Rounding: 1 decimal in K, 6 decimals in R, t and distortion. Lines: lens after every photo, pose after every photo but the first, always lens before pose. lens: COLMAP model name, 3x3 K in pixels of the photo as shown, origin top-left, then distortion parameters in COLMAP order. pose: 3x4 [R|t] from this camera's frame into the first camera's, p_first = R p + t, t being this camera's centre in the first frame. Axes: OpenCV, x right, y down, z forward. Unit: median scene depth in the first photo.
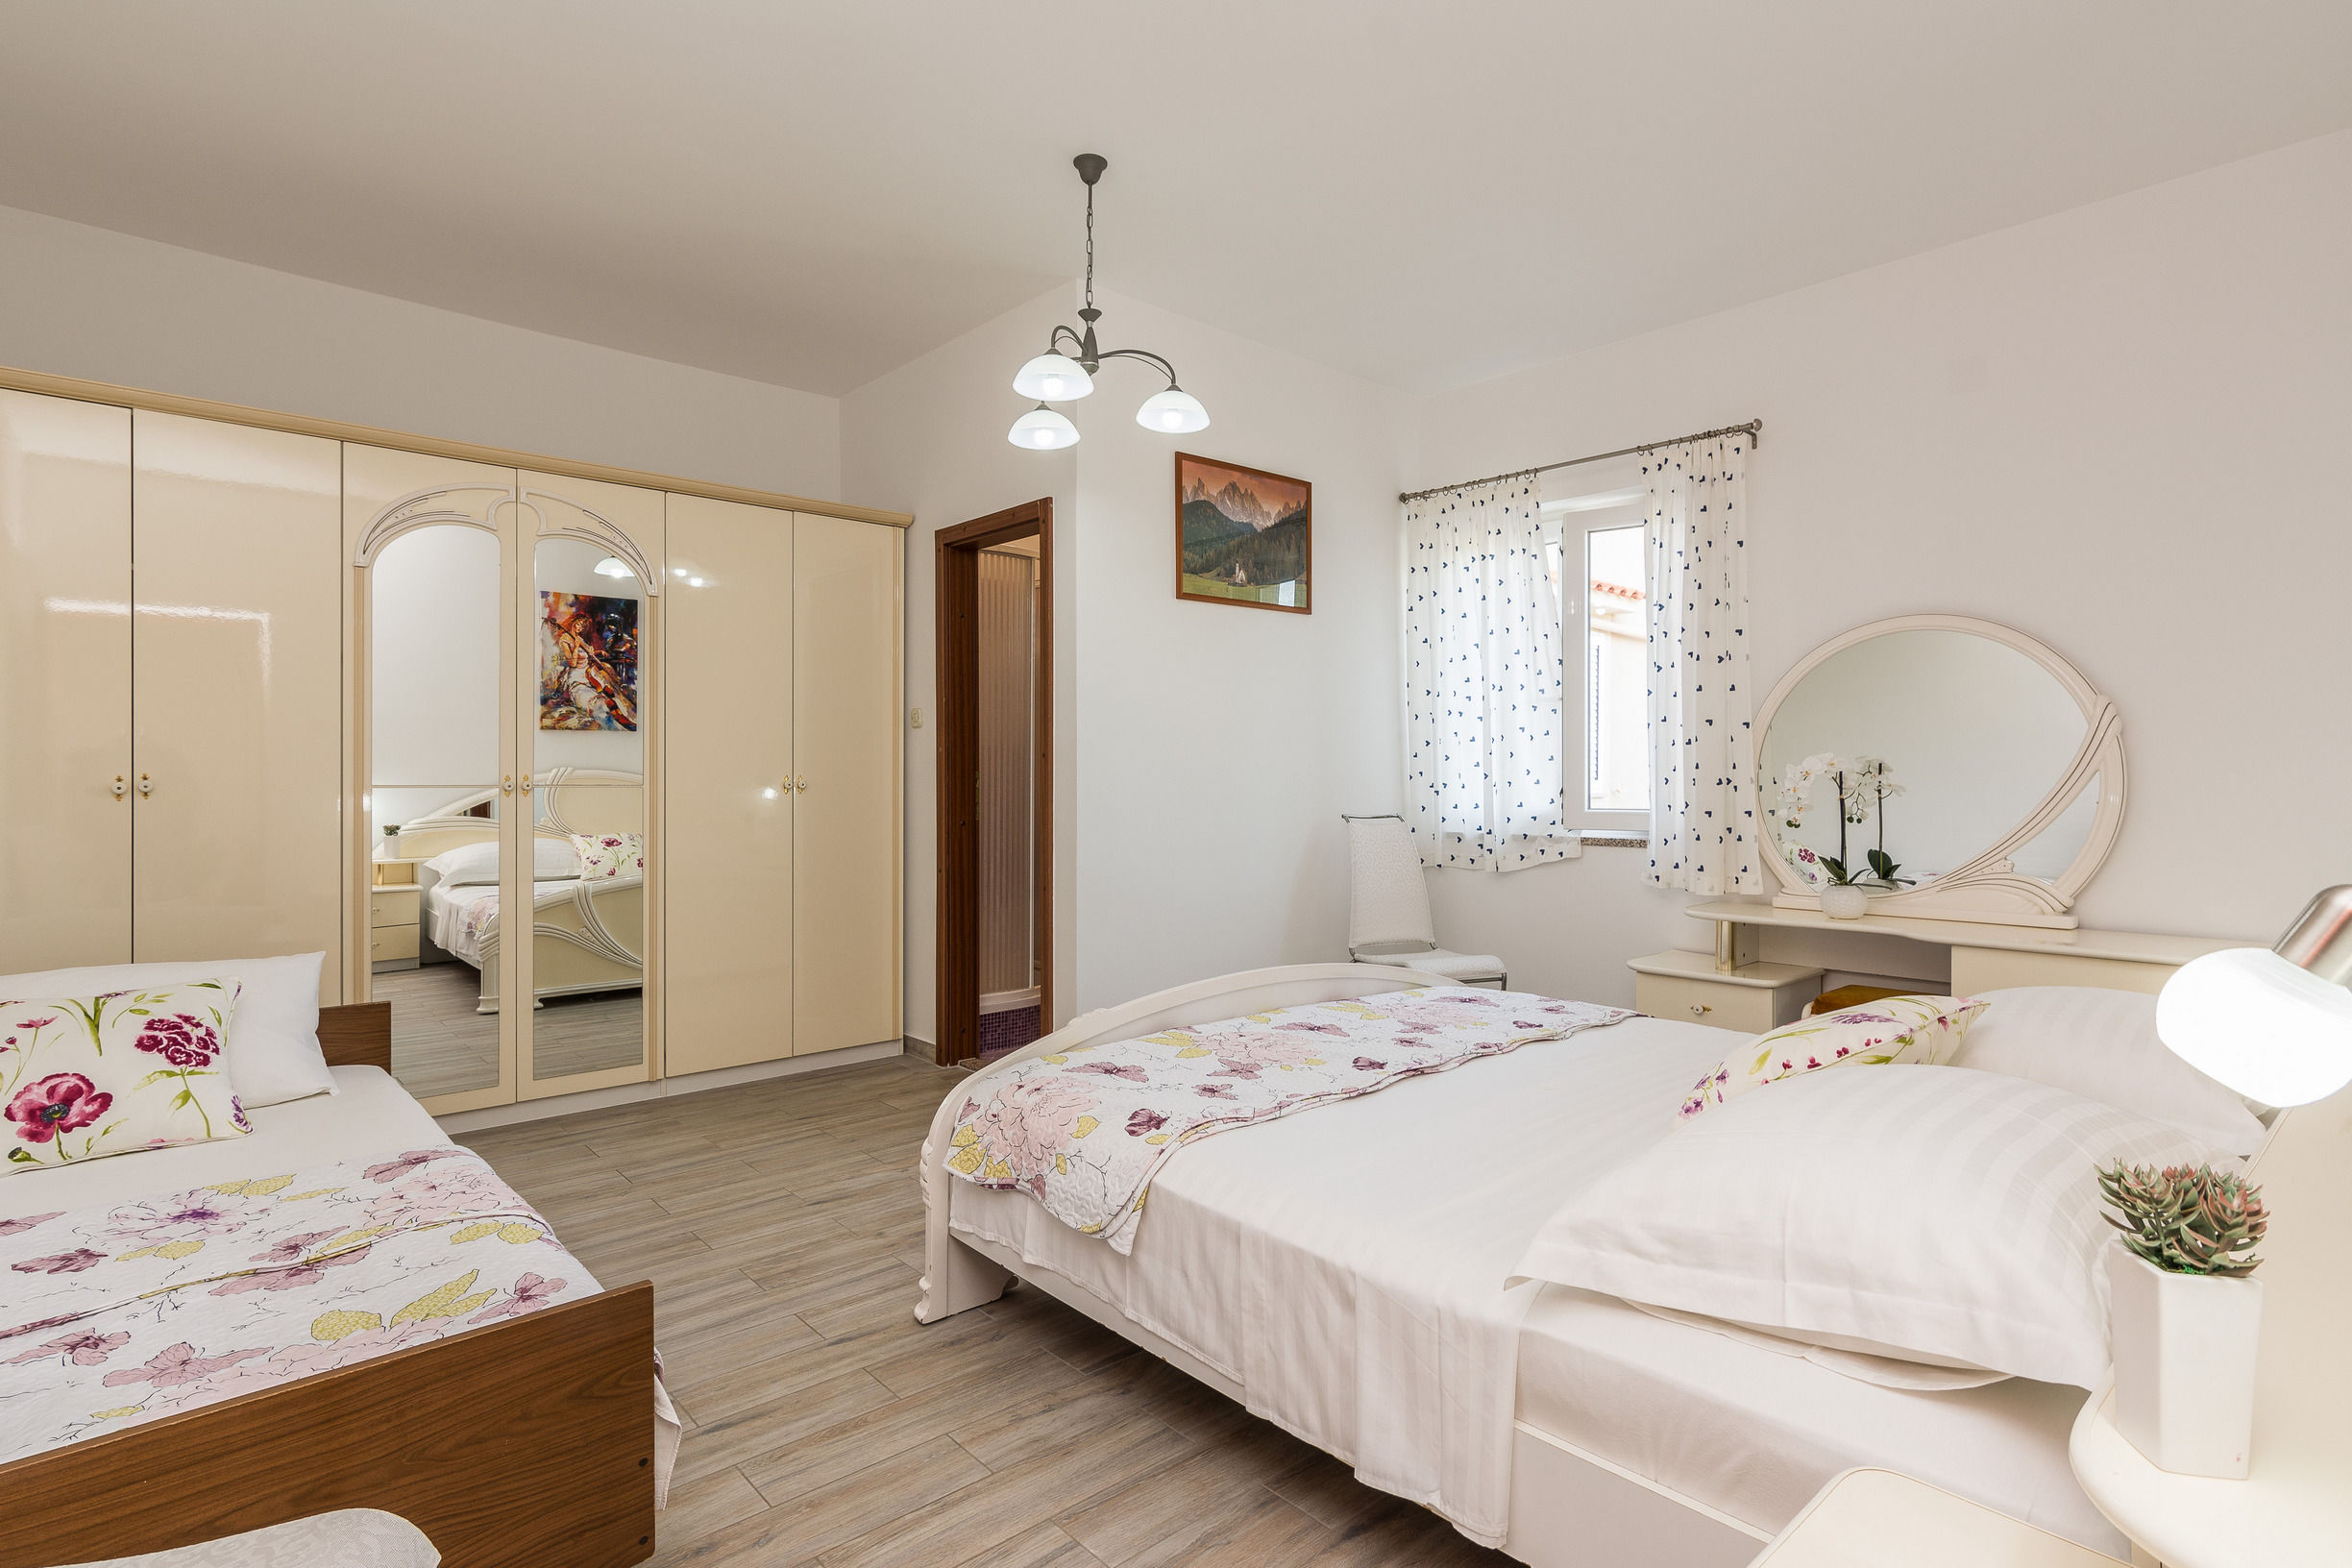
lens RADIAL K [[1144.3, 0, 1176.0], [0, 1144.3, 784.0], [0, 0, 1]] dist [0.017491, 0.000332]
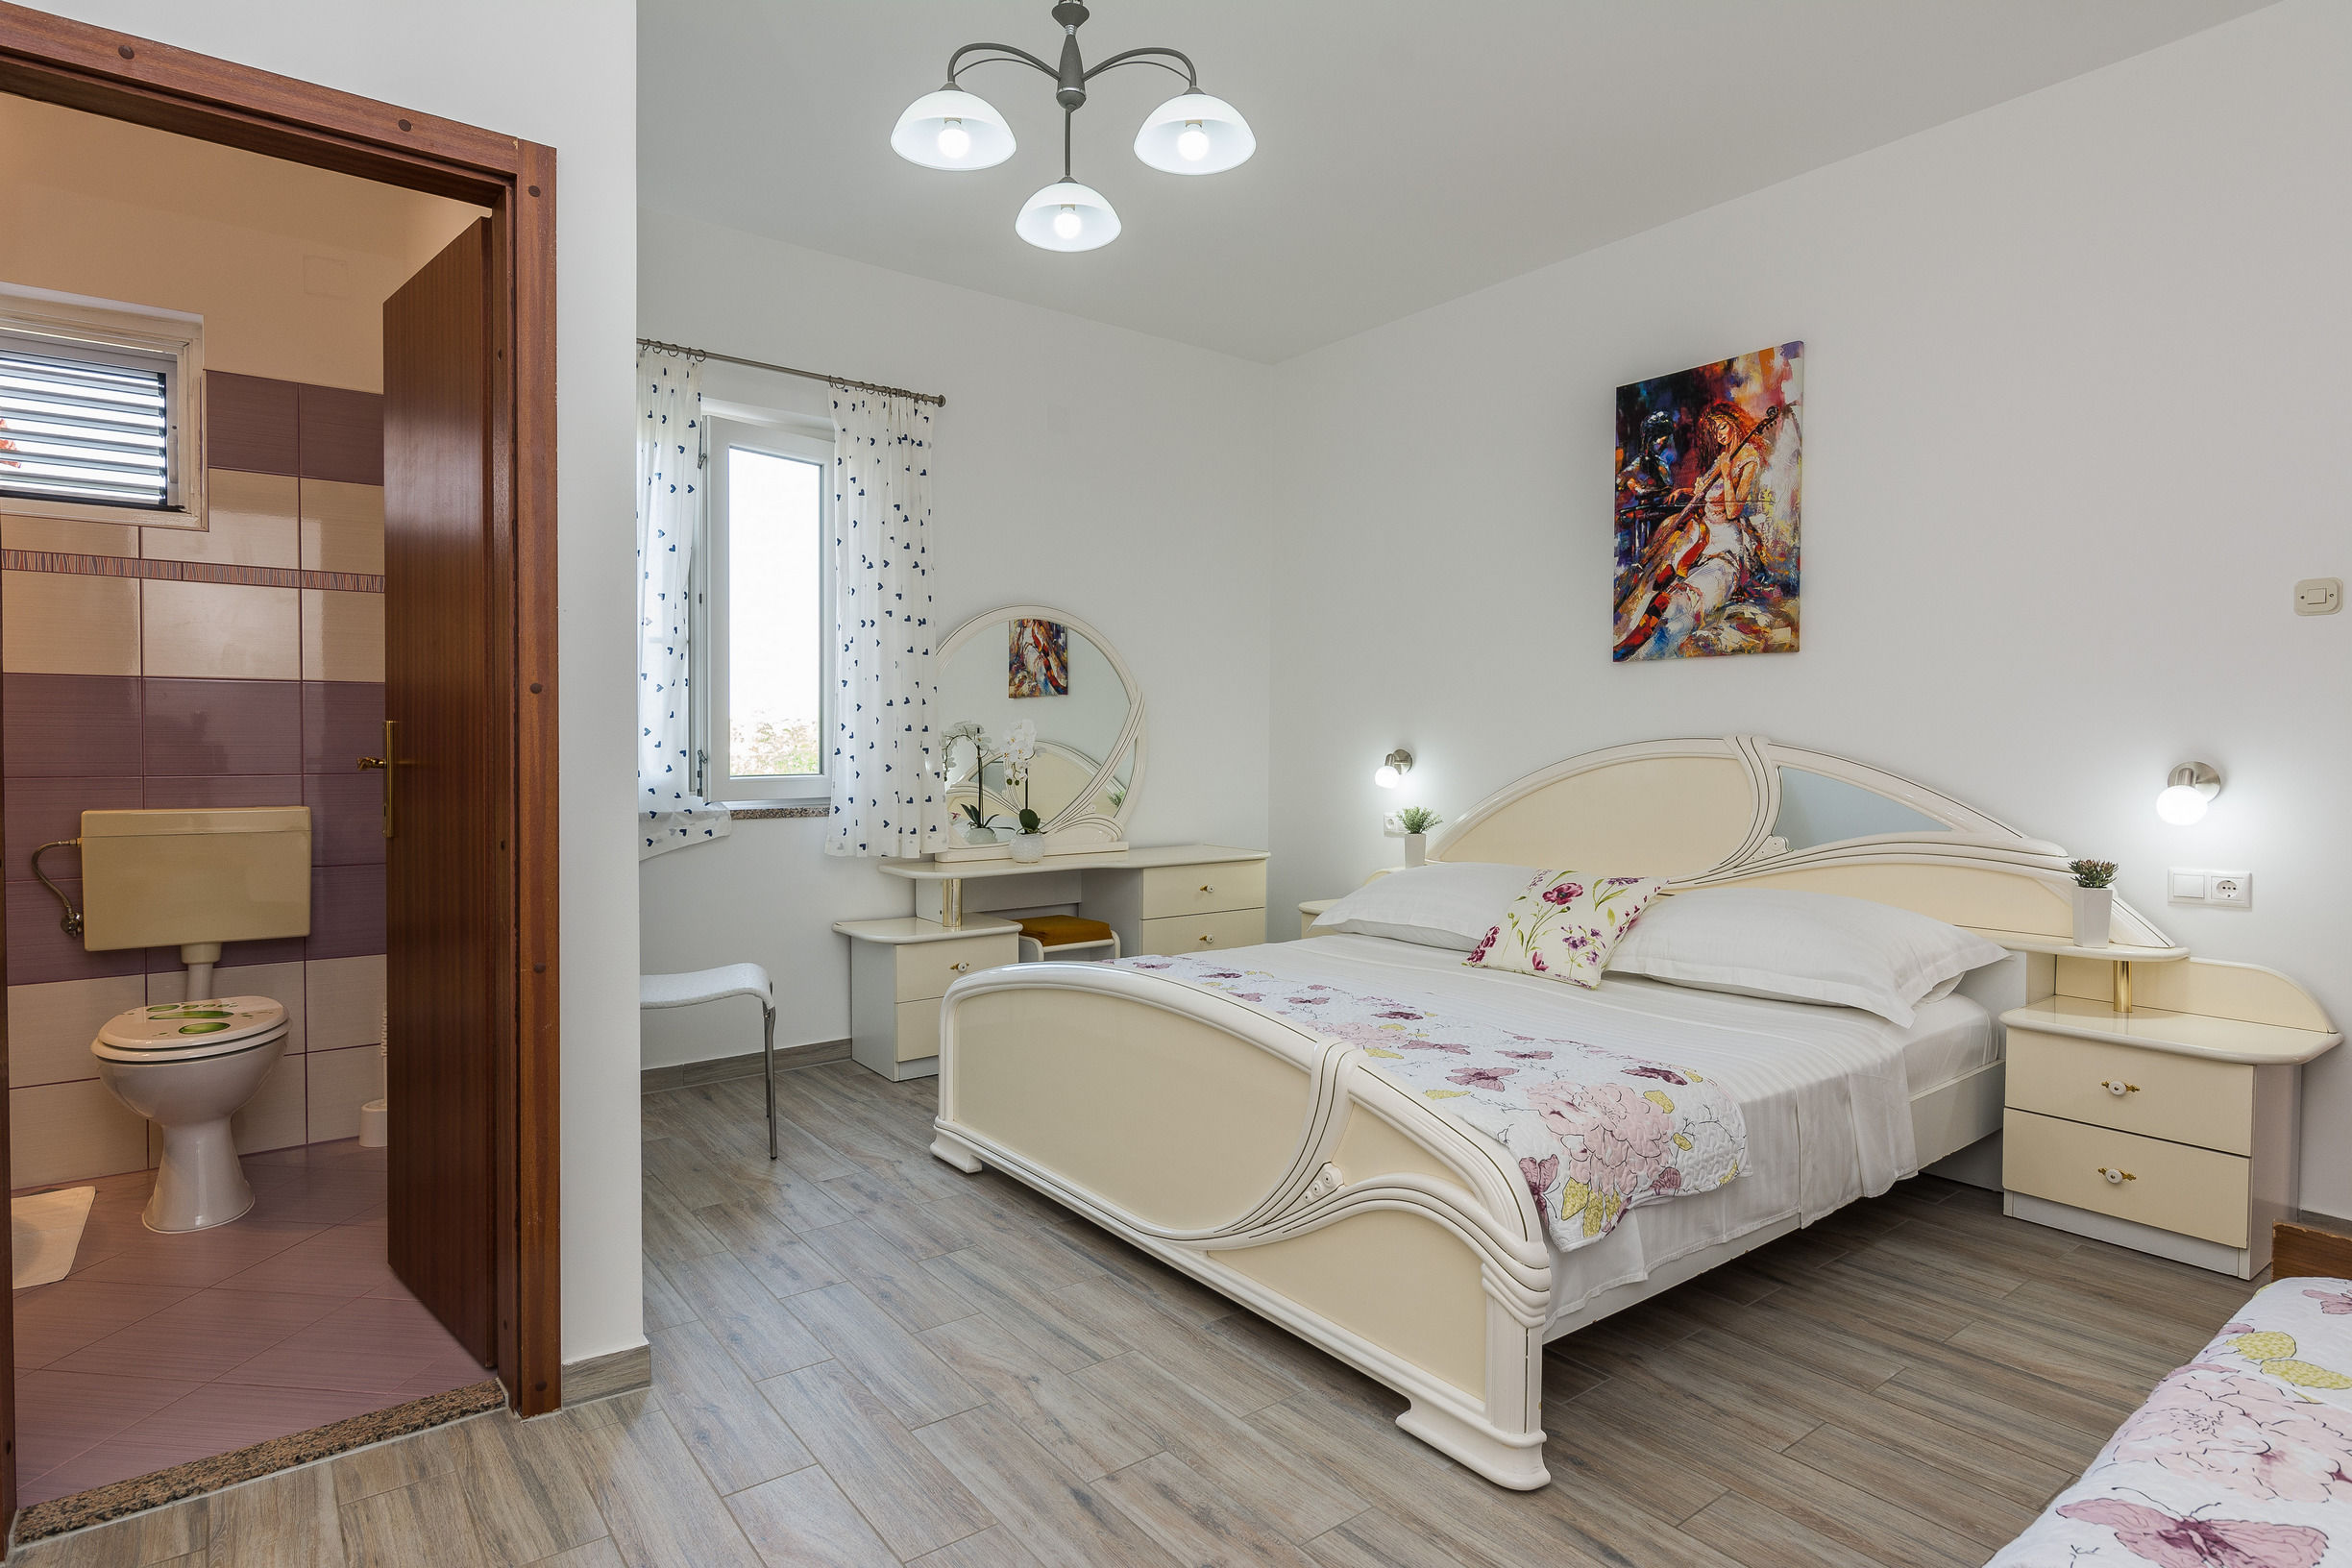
lens RADIAL K [[1238.4, 0, 1175.8], [0, 1238.4, 768.0], [0, 0, 1]] dist [-0.000905, 0.000809]
pose [[0.088142, -0.019053, 0.995926, -1.062814], [0.003876, 0.999816, 0.018785, -0.000816], [-0.996100, 0.002205, 0.088199, 1.219084]]
